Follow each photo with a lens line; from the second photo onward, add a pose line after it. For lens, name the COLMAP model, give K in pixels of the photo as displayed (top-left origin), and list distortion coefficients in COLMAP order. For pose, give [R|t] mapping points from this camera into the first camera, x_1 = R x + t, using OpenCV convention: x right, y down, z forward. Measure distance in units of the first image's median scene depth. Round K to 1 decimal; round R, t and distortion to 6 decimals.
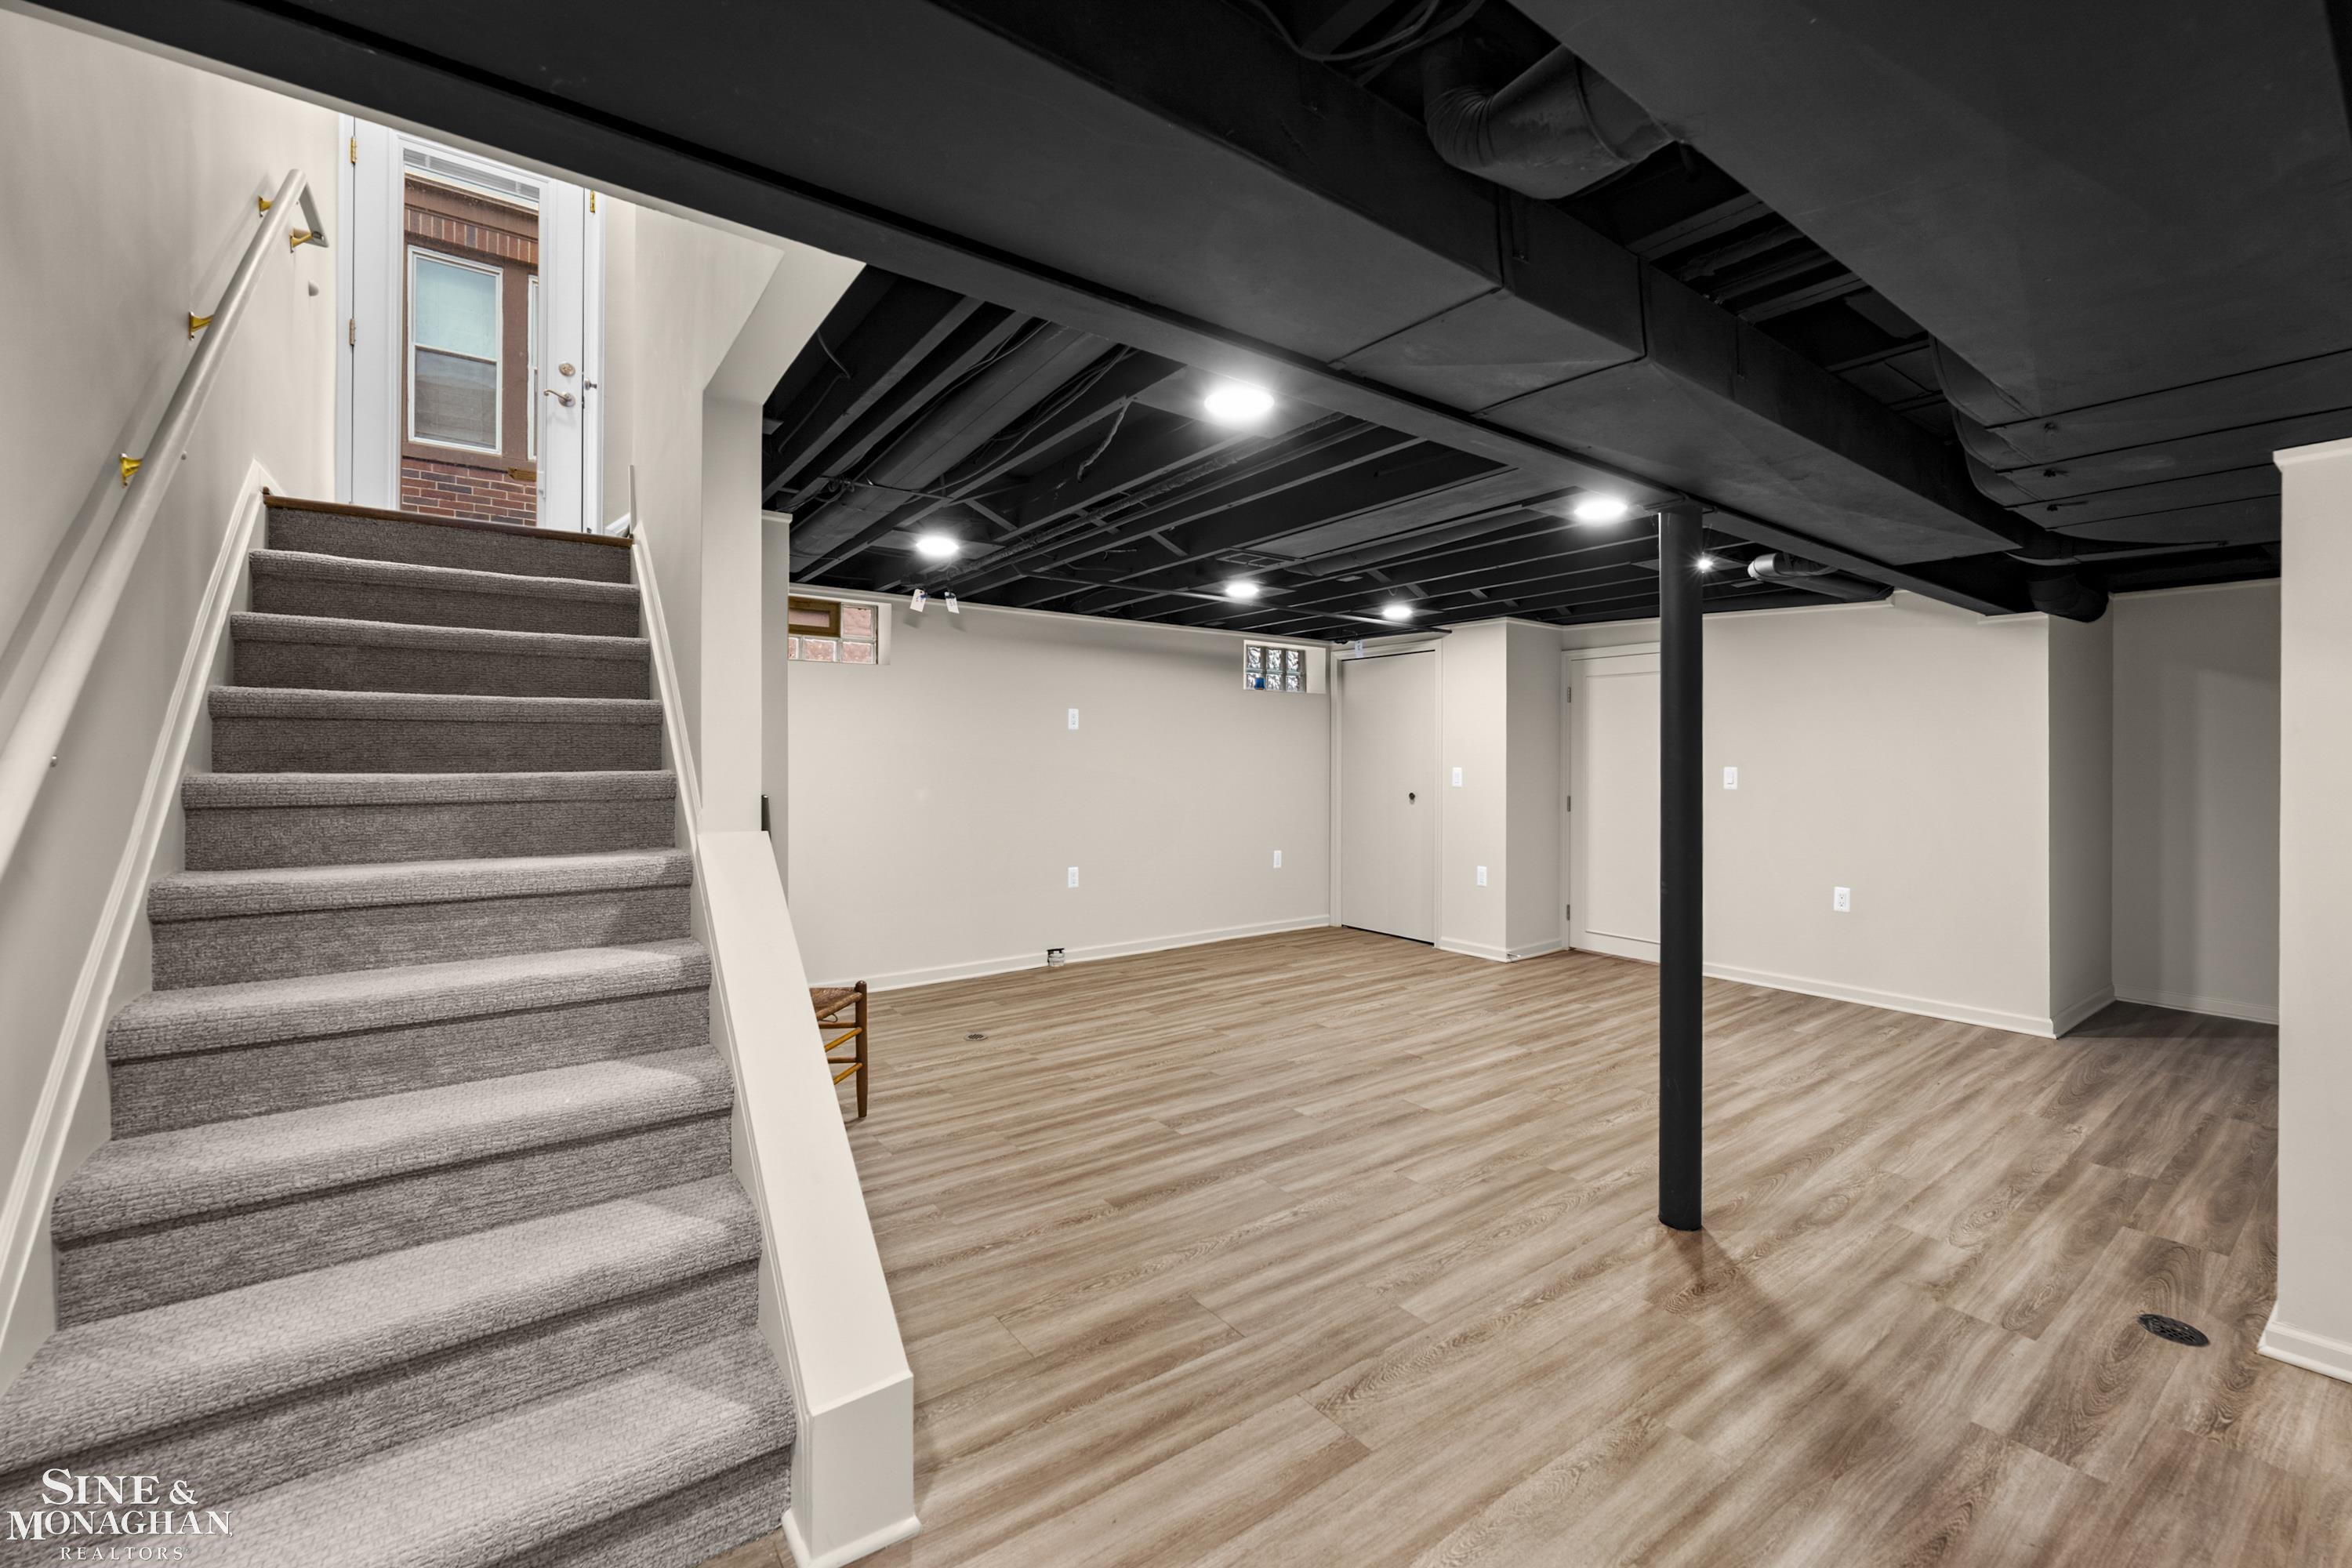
lens RADIAL K [[937.9, 0, 1170.2], [0, 937.9, 768.0], [0, 0, 1]] dist [-0.002314, -0.000130]
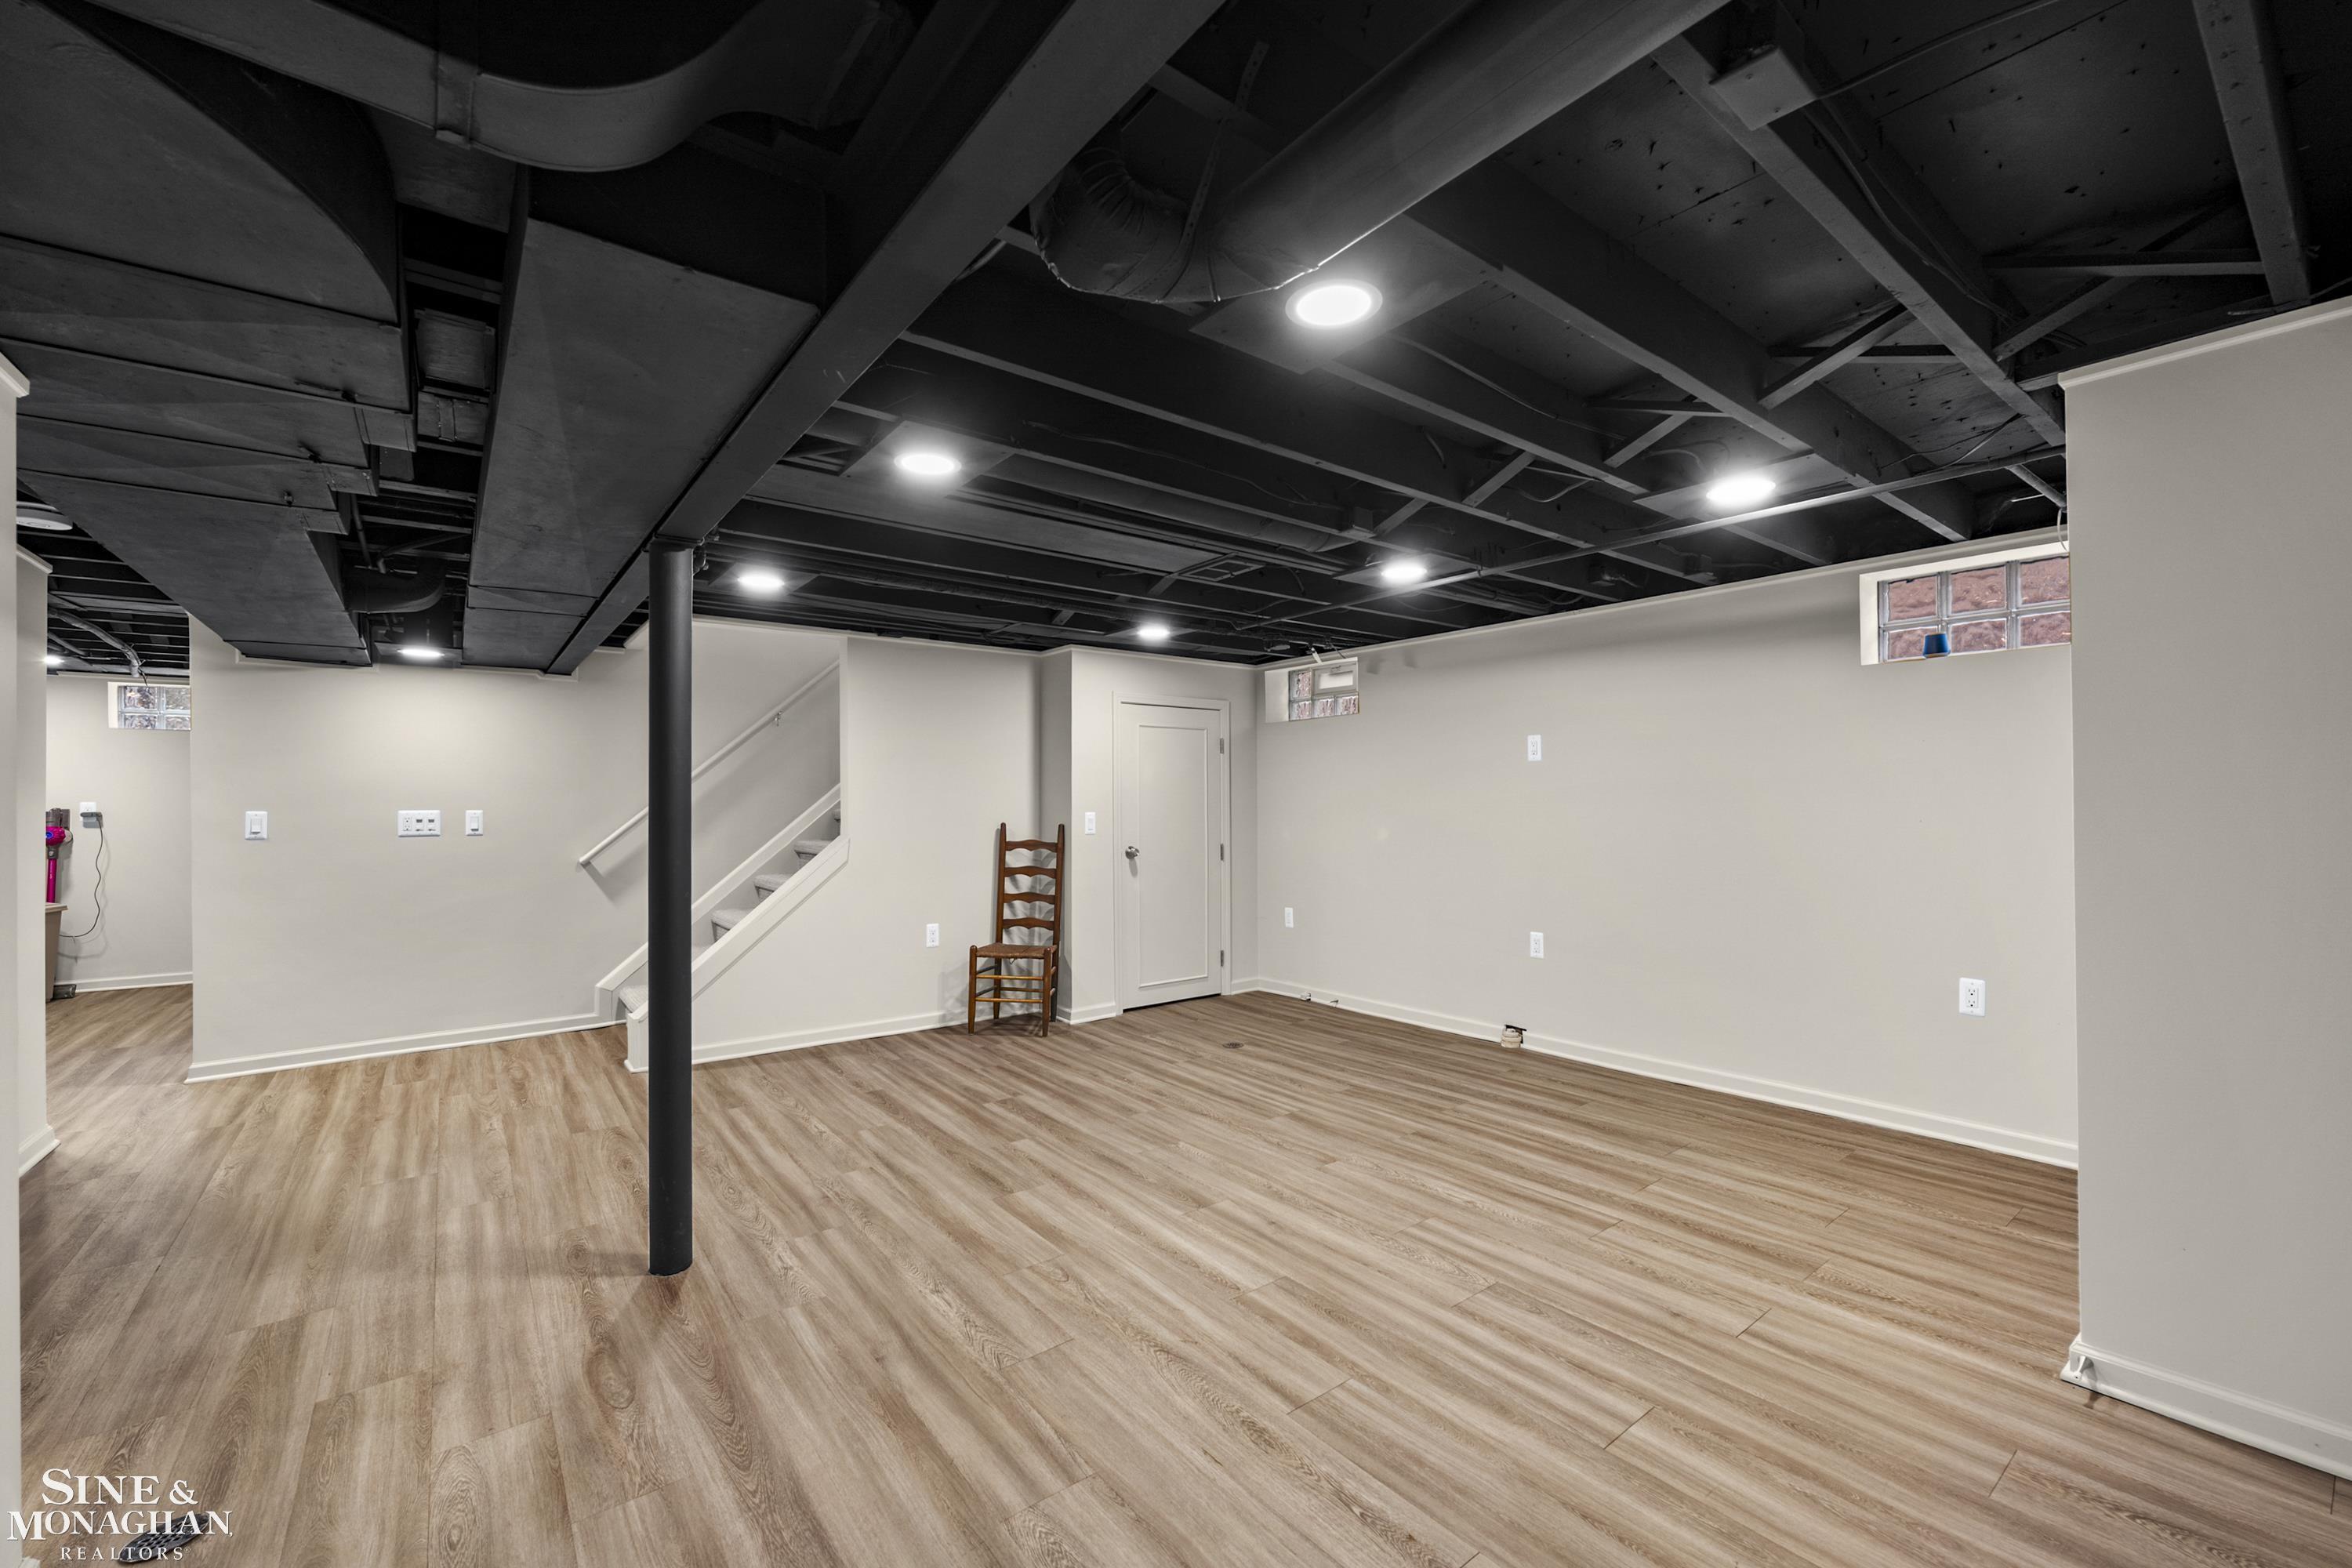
lens RADIAL K [[943.0, 0, 1179.2], [0, 943.0, 779.4], [0, 0, 1]] dist [-0.001113, -0.000218]
pose [[0.038594, -0.028509, -0.998848, 1.212620], [-0.003197, 0.999584, -0.028653, -0.001781], [0.999250, 0.004299, 0.038487, 1.152053]]
